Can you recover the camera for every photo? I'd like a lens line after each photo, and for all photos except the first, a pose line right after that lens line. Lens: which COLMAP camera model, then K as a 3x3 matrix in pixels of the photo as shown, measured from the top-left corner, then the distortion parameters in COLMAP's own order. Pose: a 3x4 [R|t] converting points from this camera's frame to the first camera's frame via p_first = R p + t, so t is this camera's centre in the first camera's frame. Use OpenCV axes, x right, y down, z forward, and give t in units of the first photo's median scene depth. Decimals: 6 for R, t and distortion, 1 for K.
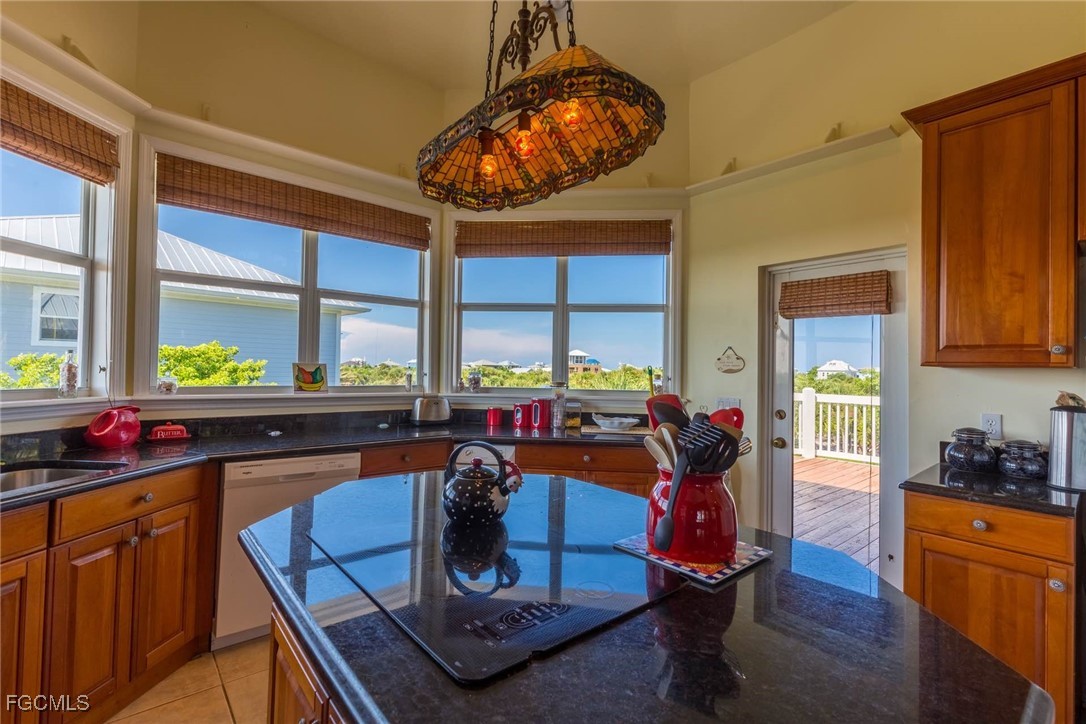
lens RADIAL K [[486.9, 0, 549.4], [0, 486.9, 363.1], [0, 0, 1]] dist [0.000914, -0.000547]
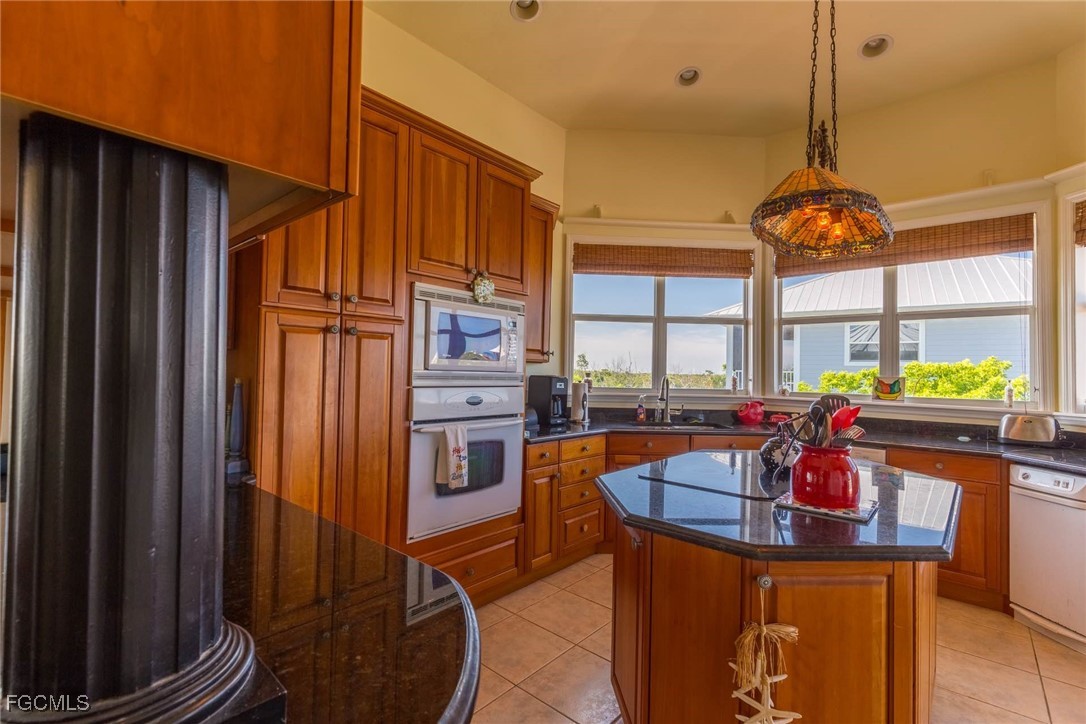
lens RADIAL K [[486.9, 0, 534.9], [0, 486.9, 363.1], [0, 0, 1]] dist [0.000914, -0.000547]
pose [[0.119620, -0.031921, -0.992306, 0.552350], [-0.000756, 0.999480, -0.032243, 0.005836], [0.992819, 0.004607, 0.119533, -0.001977]]
